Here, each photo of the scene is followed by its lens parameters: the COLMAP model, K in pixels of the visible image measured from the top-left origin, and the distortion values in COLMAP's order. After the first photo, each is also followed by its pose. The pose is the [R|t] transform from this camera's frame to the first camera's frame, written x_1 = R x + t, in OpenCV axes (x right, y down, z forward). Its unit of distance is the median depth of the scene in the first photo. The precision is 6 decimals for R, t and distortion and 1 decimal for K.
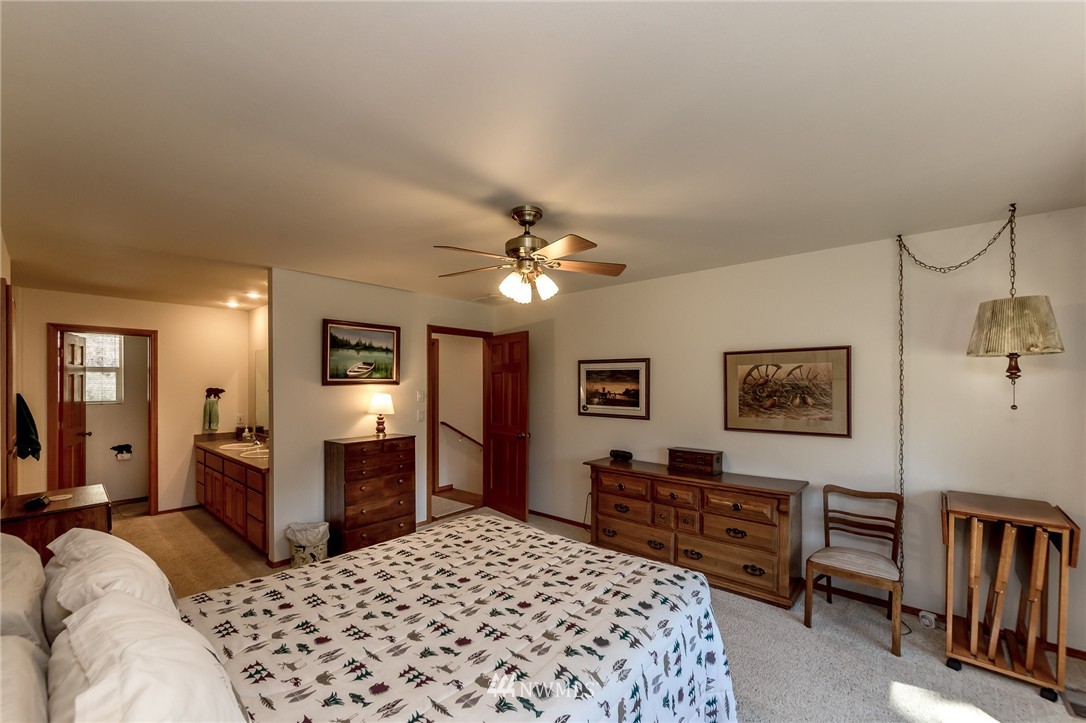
lens RADIAL K [[439.6, 0, 542.9], [0, 439.6, 386.9], [0, 0, 1]] dist [-0.011253, 0.003369]
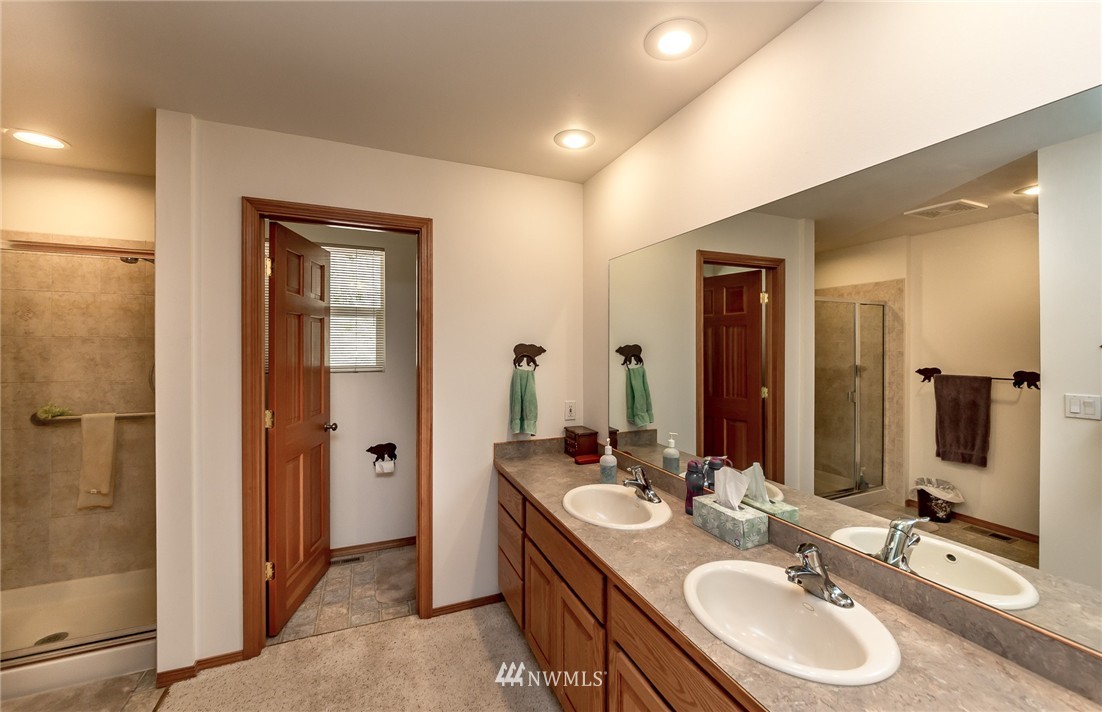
lens RADIAL K [[426.0, 0, 550.1], [0, 426.0, 351.9], [0, 0, 1]] dist [-0.000400, -0.000018]
pose [[0.900196, 0.005590, -0.435450, -0.544348], [-0.002671, 0.999970, 0.007316, 0.008073], [0.435477, -0.005423, 0.900183, 0.615164]]
